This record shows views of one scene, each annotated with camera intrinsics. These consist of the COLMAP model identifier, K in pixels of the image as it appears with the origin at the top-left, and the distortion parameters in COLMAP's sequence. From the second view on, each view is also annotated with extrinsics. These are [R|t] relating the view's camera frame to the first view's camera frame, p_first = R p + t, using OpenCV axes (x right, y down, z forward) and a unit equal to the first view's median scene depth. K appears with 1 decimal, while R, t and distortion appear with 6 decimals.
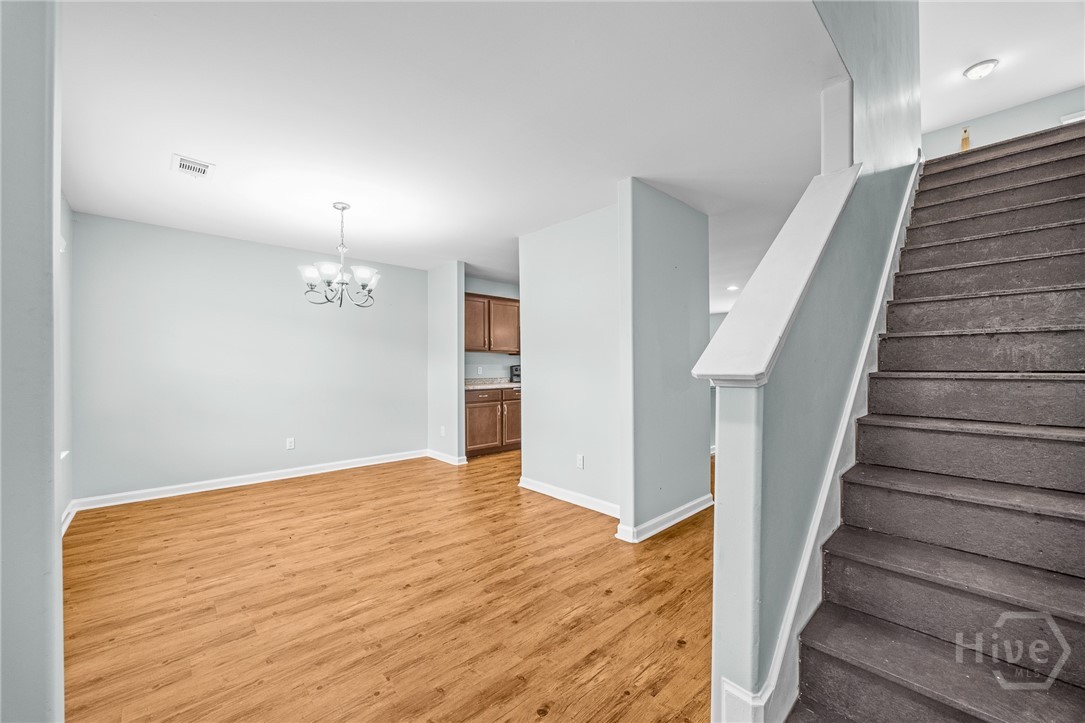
lens RADIAL K [[416.0, 0, 540.7], [0, 416.0, 366.3], [0, 0, 1]] dist [-0.003622, 0.000073]
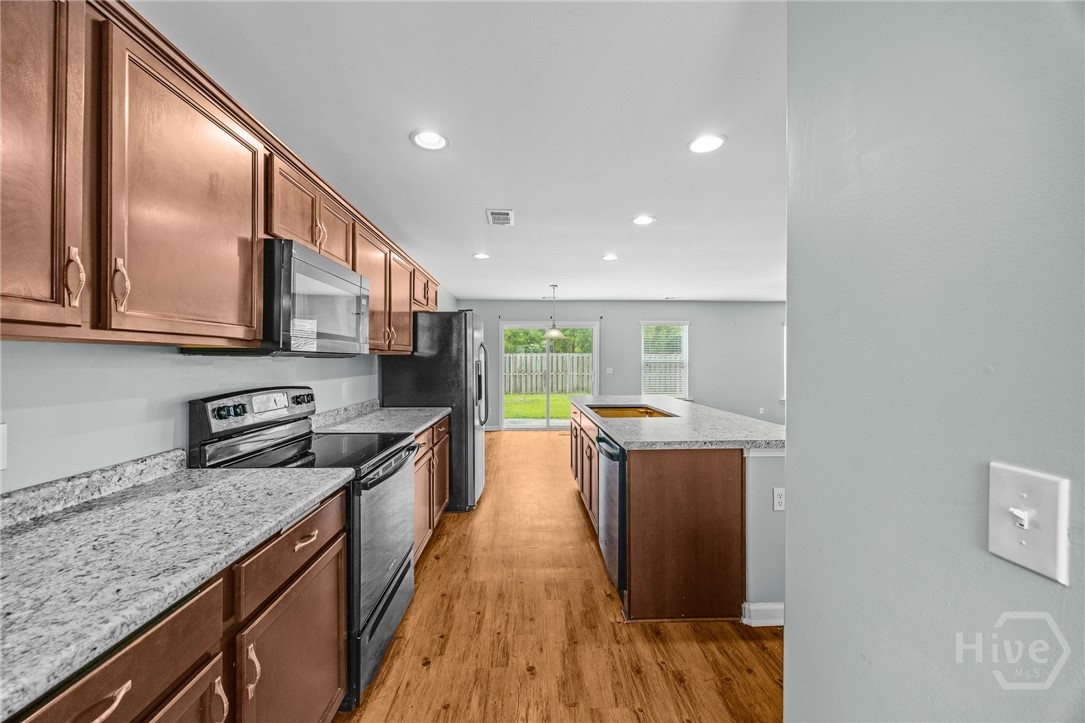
lens RADIAL K [[416.0, 0, 539.4], [0, 416.0, 358.4], [0, 0, 1]] dist [-0.003622, 0.000073]
pose [[0.654539, 0.004835, 0.756013, -0.270304], [0.001887, 0.999966, -0.008029, -0.049719], [-0.756026, 0.006682, 0.654508, 1.543213]]
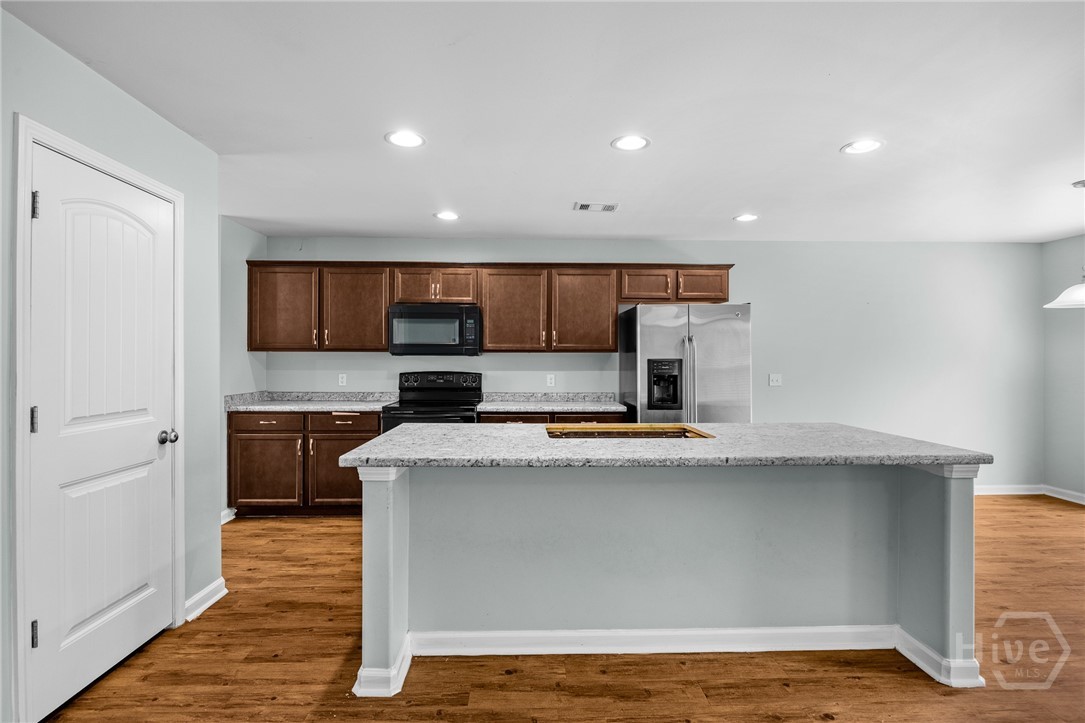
lens RADIAL K [[528.5, 0, 542.3], [0, 528.5, 361.1], [0, 0, 1]] dist [0.000671, 0.000016]
pose [[0.743205, 0.004939, -0.669045, 1.307719], [-0.005425, 0.999984, 0.001356, -0.044949], [0.669041, 0.002622, 0.743221, 1.270936]]
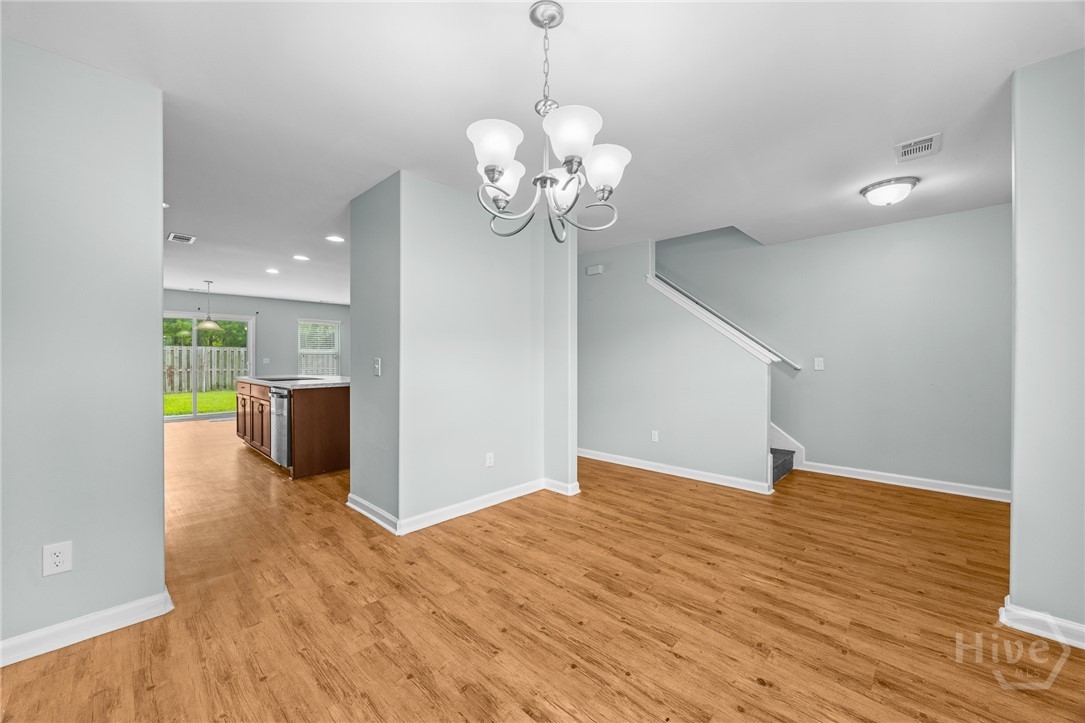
lens RADIAL K [[416.0, 0, 539.6], [0, 416.0, 360.3], [0, 0, 1]] dist [-0.003622, 0.000073]
pose [[-0.055997, -0.003627, 0.998424, -1.052767], [0.003034, 0.999988, 0.003802, -0.000118], [-0.998426, 0.003242, -0.055986, 1.155764]]
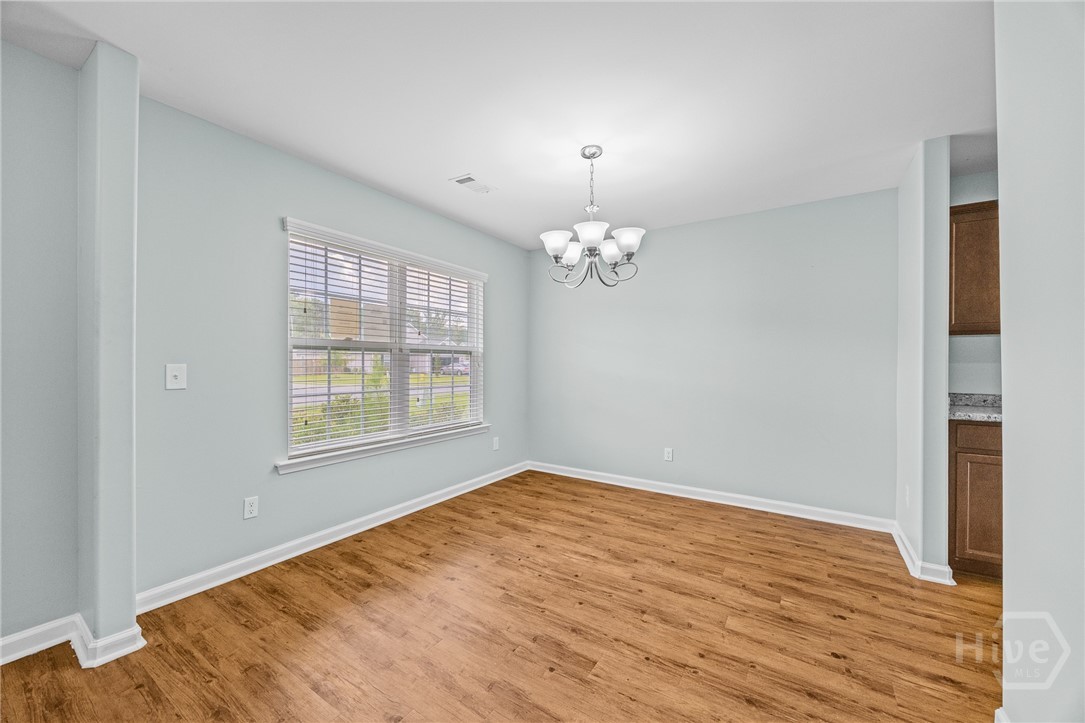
lens RADIAL K [[416.0, 0, 540.0], [0, 416.0, 360.3], [0, 0, 1]] dist [-0.003622, 0.000073]
pose [[0.243742, -0.003822, -0.969833, 0.255781], [-0.007846, 0.999952, -0.005913, -0.001927], [0.969808, 0.009051, 0.243700, 0.813628]]
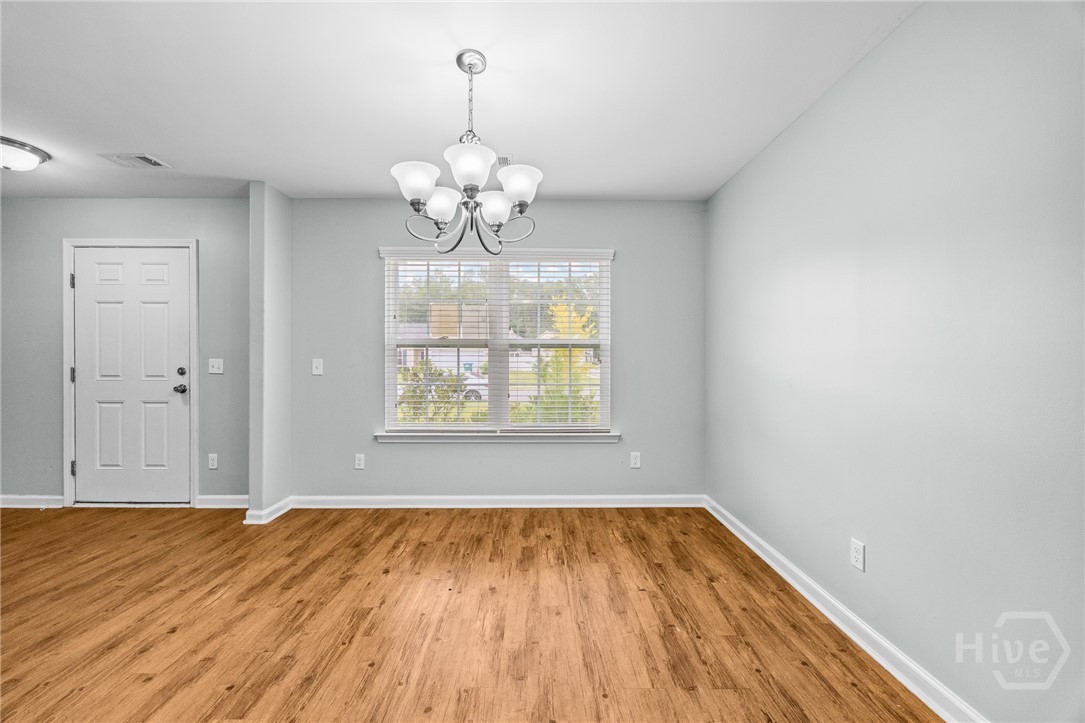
lens RADIAL K [[416.0, 0, 537.6], [0, 416.0, 358.1], [0, 0, 1]] dist [-0.003622, 0.000073]
pose [[-0.672810, -0.000354, -0.739815, -0.156586], [-0.002763, 0.999994, 0.002035, -0.002250], [0.739810, 0.003414, -0.672807, 1.592707]]
